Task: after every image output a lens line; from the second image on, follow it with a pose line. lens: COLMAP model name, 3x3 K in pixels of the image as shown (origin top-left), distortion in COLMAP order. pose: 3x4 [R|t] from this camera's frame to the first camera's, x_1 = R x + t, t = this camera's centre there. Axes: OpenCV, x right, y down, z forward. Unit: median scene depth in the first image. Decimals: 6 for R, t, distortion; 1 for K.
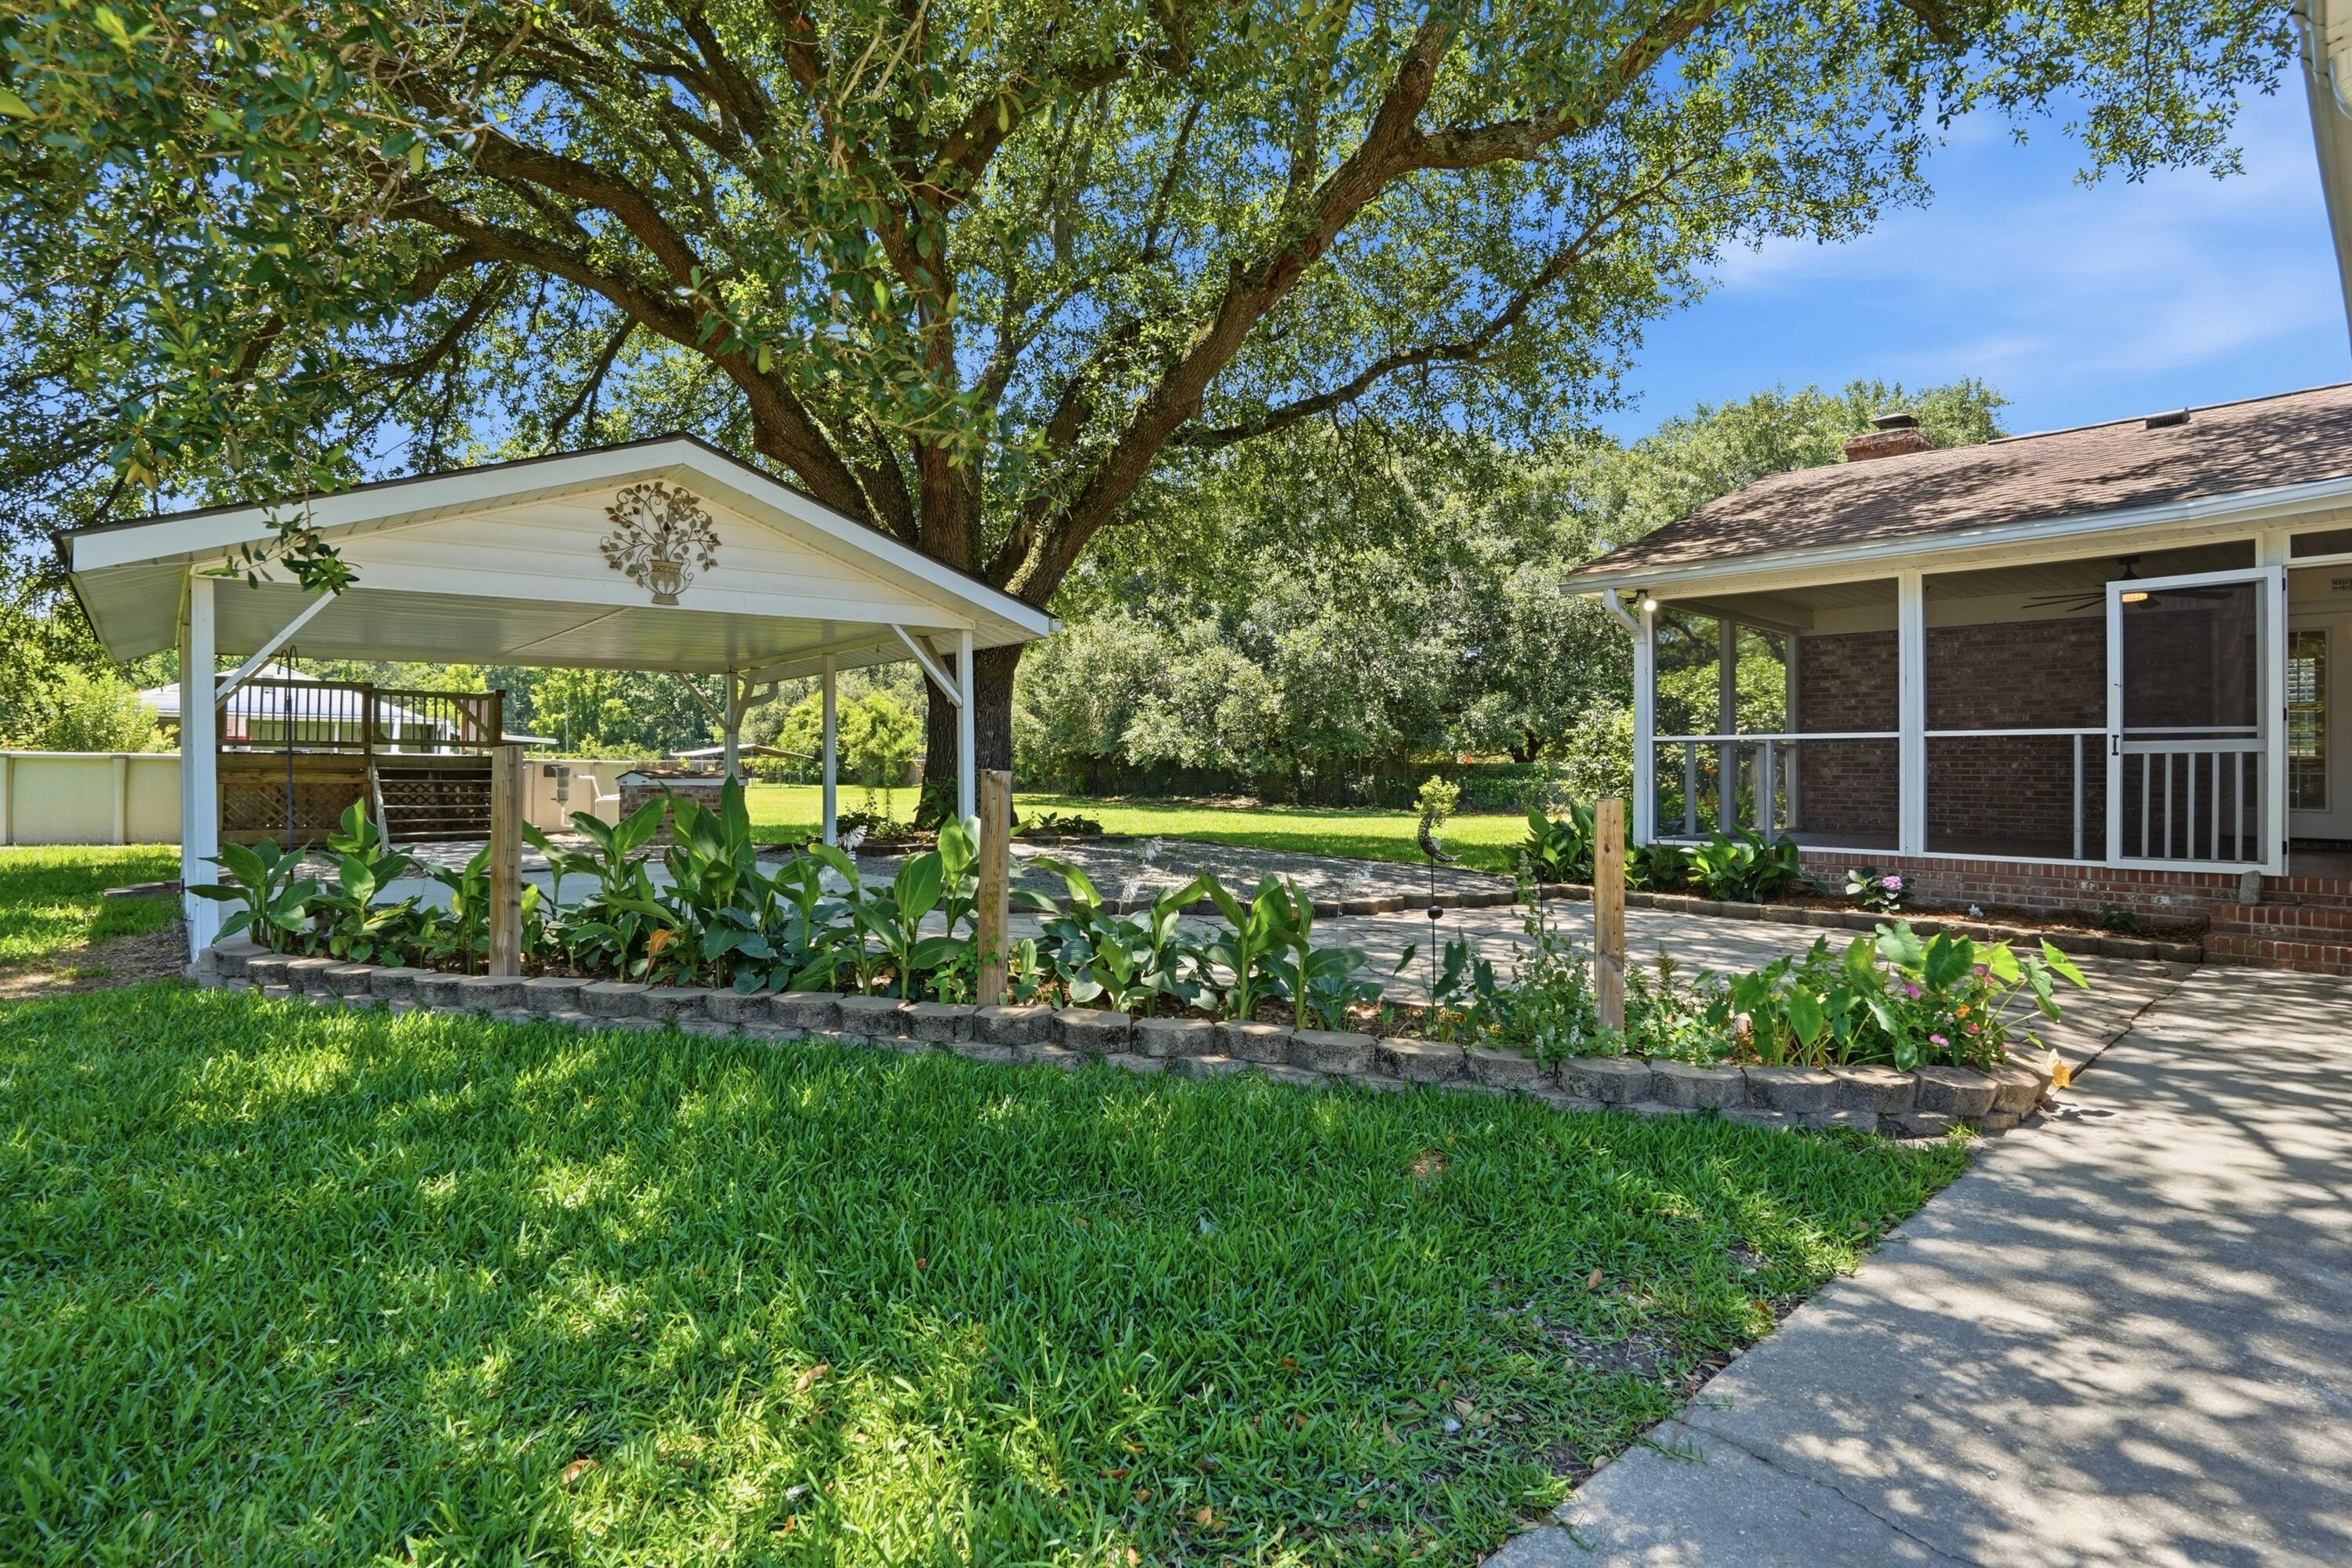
lens RADIAL K [[1109.8, 0, 1114.9], [0, 1109.8, 780.8], [0, 0, 1]] dist [-0.021942, -0.000040]
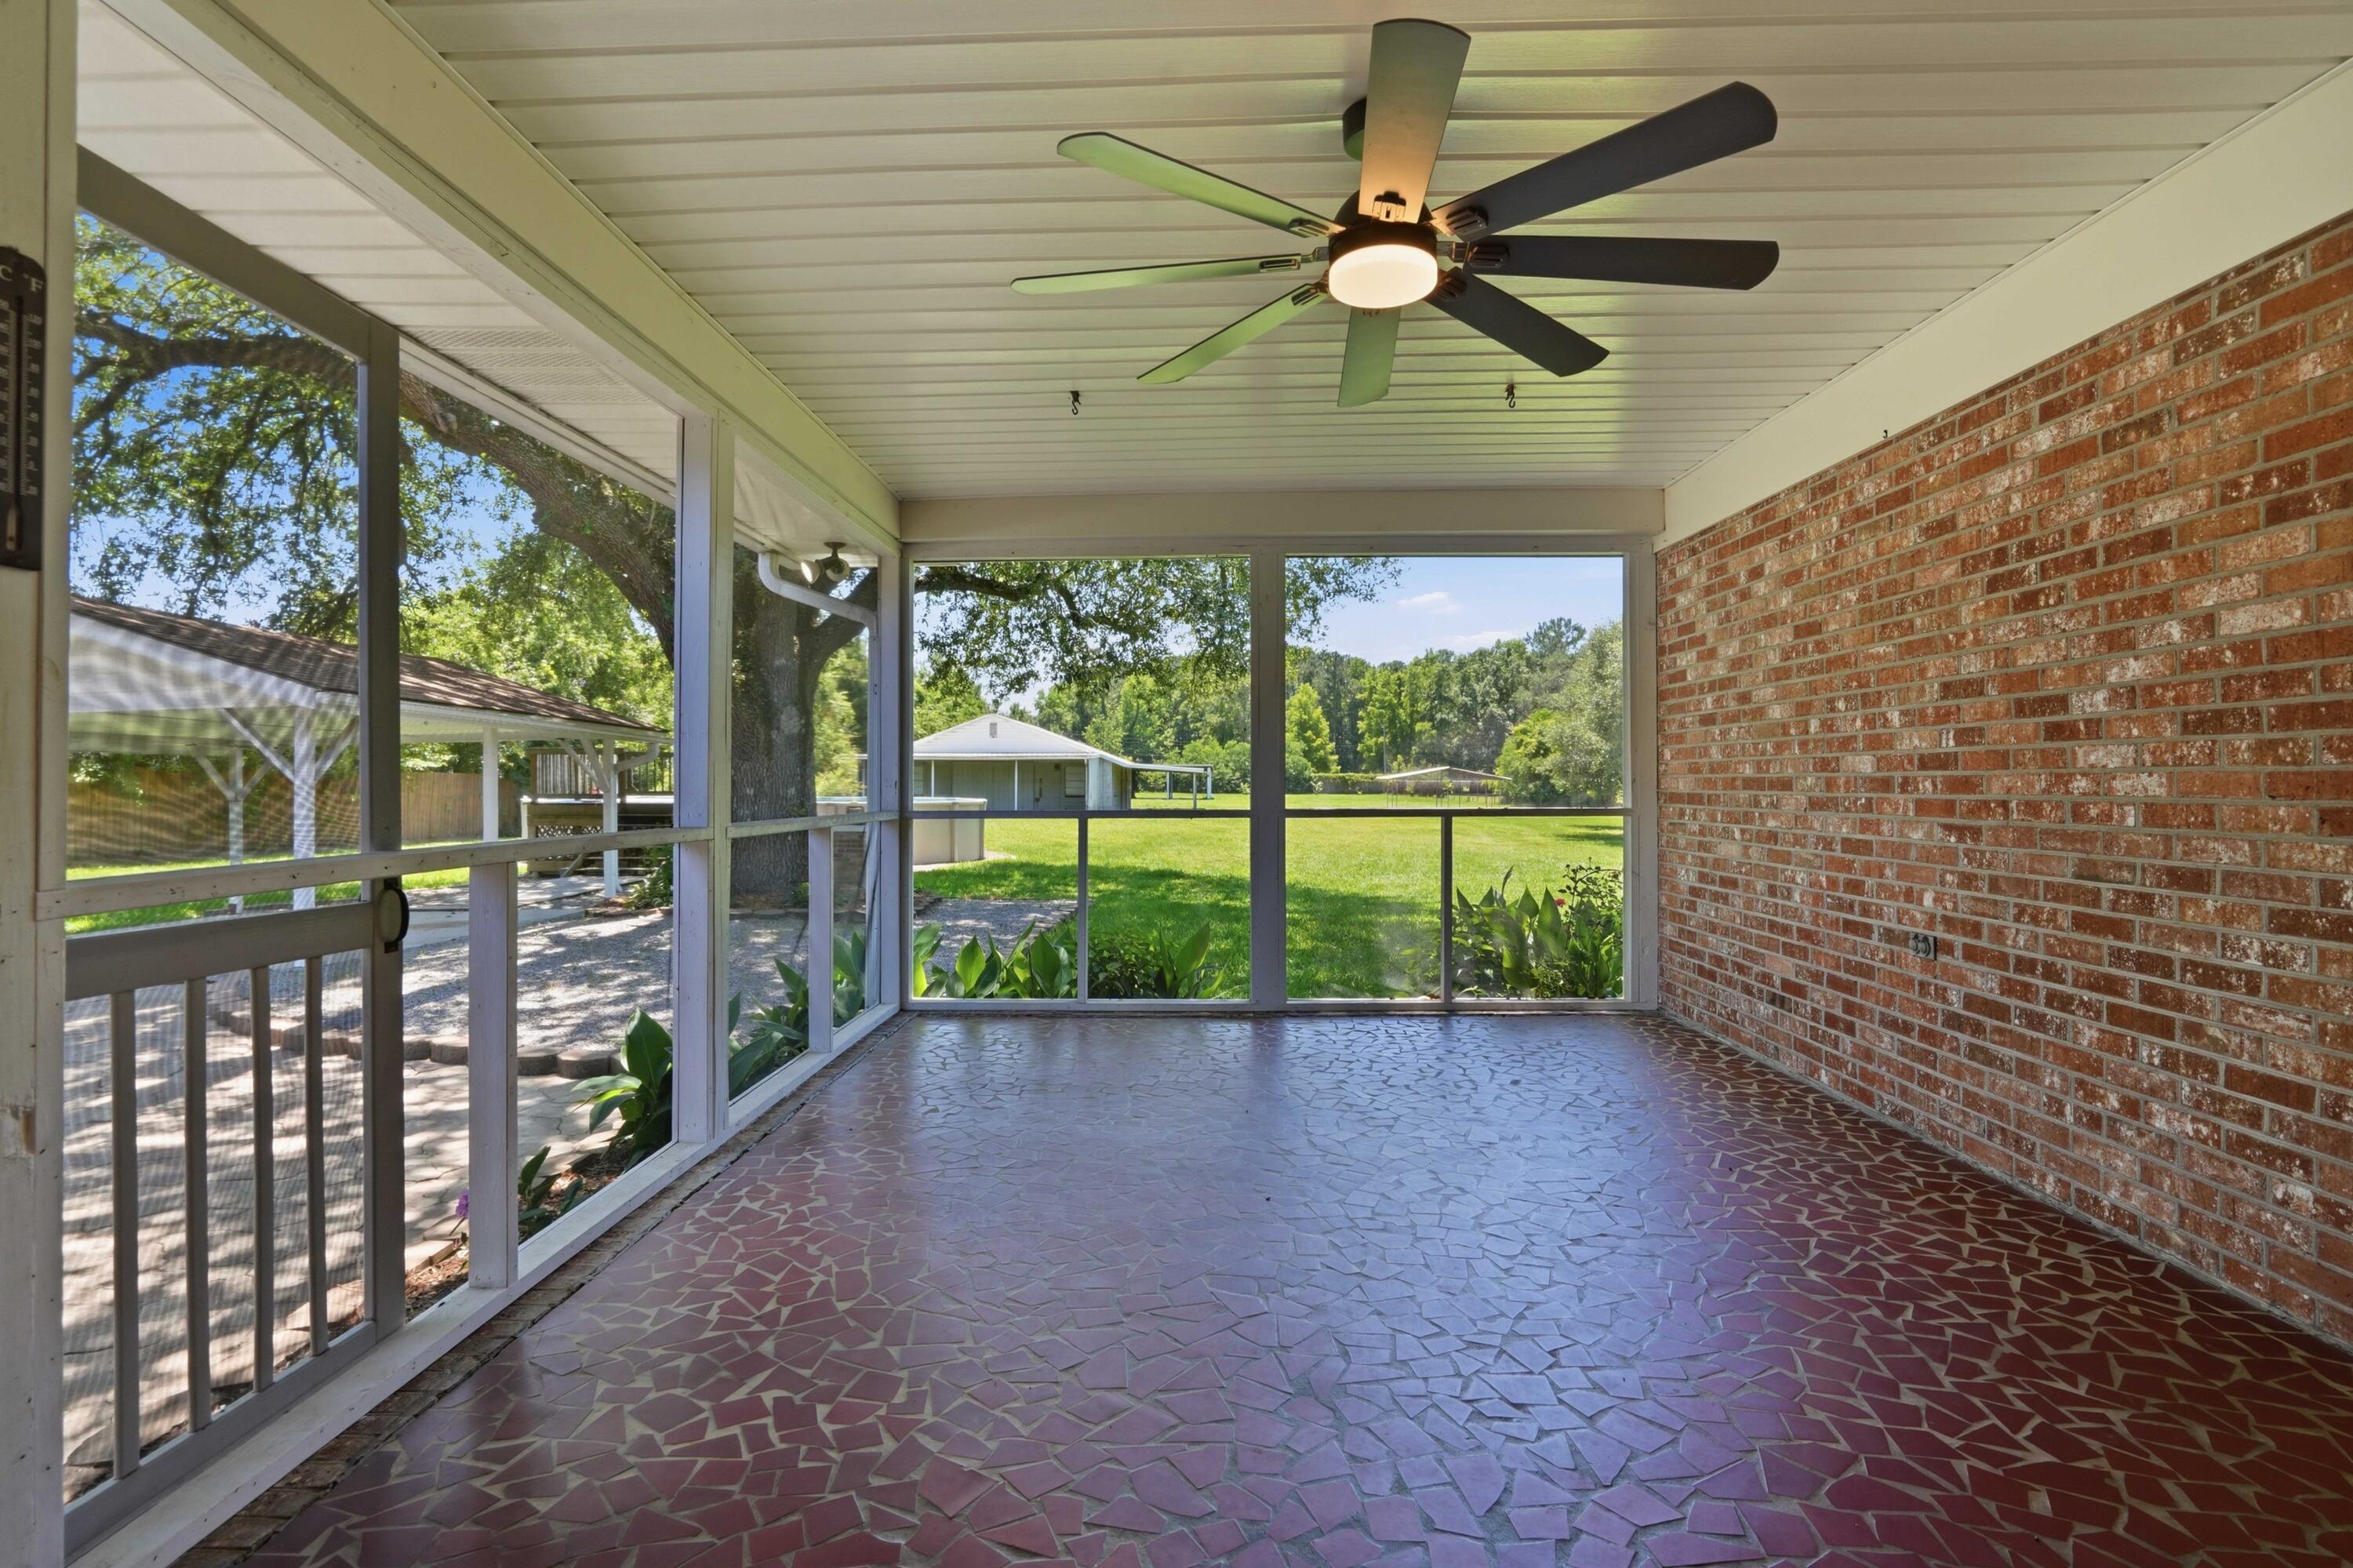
lens RADIAL K [[1110.3, 0, 1115.4], [0, 1110.3, 780.8], [0, 0, 1]] dist [-0.021942, -0.000040]
pose [[0.748970, -0.010692, -0.662518, 0.232198], [-0.000002, 0.999870, -0.016139, -0.011257], [0.662604, 0.012088, 0.748872, 0.168013]]
